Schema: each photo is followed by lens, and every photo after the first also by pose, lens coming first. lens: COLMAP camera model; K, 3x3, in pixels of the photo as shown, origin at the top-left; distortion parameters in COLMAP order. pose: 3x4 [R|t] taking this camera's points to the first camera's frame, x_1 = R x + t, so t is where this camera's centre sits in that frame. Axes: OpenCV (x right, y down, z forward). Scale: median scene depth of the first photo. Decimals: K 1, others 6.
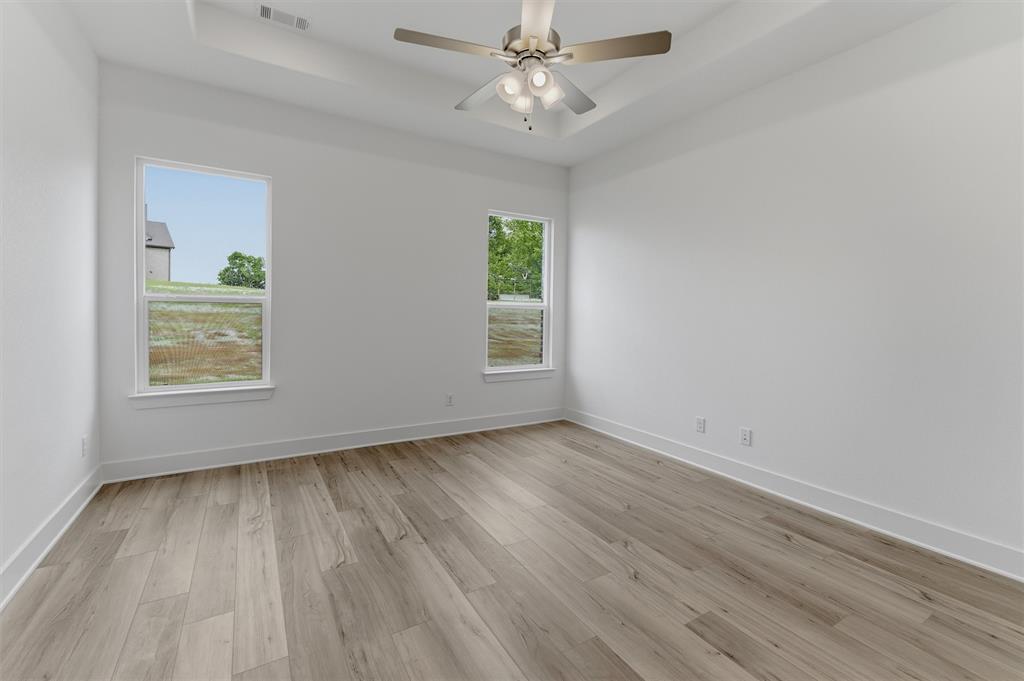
lens RADIAL K [[441.0, 0, 511.4], [0, 441.0, 314.4], [0, 0, 1]] dist [0.001569, -0.000275]
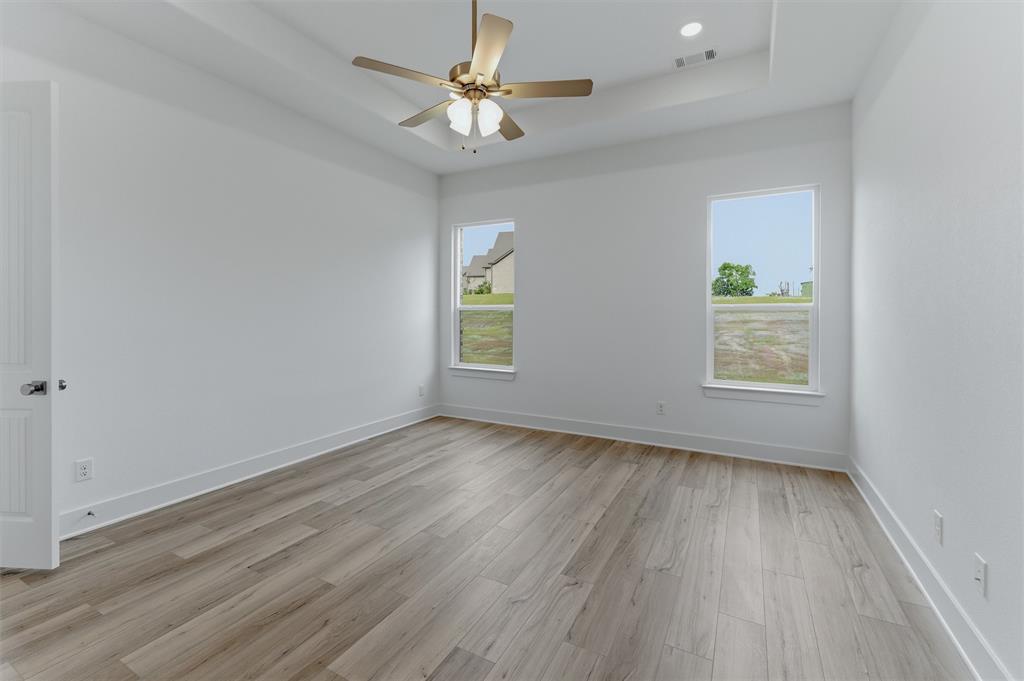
lens RADIAL K [[441.0, 0, 511.4], [0, 441.0, 314.4], [0, 0, 1]] dist [0.001569, -0.000275]
pose [[0.503663, -0.014936, -0.863771, 0.622616], [0.000817, 0.999858, -0.016813, 0.012691], [0.863900, 0.007763, 0.503604, 0.311668]]
